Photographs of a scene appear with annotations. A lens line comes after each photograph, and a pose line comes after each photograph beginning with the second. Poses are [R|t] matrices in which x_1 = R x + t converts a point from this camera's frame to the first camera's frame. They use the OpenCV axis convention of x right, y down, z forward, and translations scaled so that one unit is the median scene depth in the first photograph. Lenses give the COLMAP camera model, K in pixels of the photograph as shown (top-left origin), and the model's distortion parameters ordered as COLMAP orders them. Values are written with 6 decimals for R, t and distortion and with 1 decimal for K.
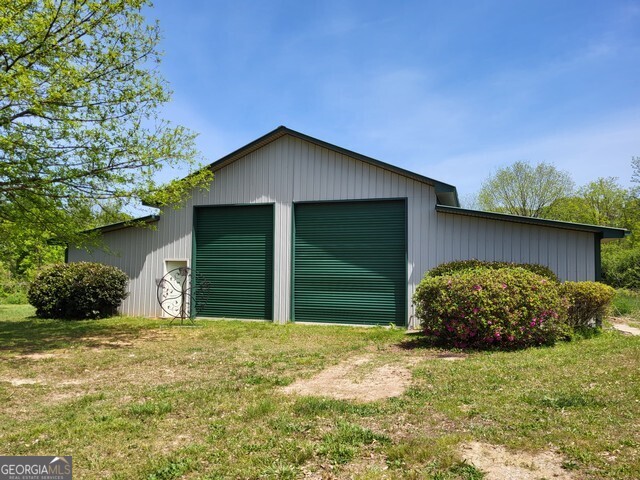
lens RADIAL K [[478.7, 0, 320.0], [0, 478.7, 240.0], [0, 0, 1]] dist [0.033773, -0.002431]
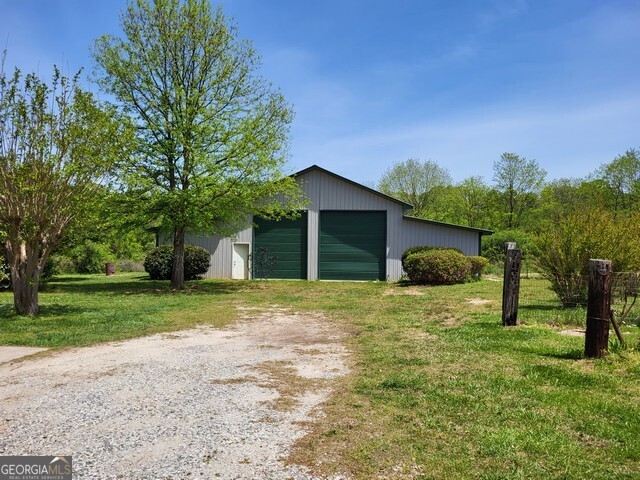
lens RADIAL K [[478.7, 0, 320.0], [0, 478.7, 240.0], [0, 0, 1]] dist [0.033773, -0.002431]
pose [[0.973171, 0.008023, 0.229942, -0.446118], [-0.018860, 0.998810, 0.044970, -0.049232], [-0.229308, -0.048100, 0.972165, -0.659709]]
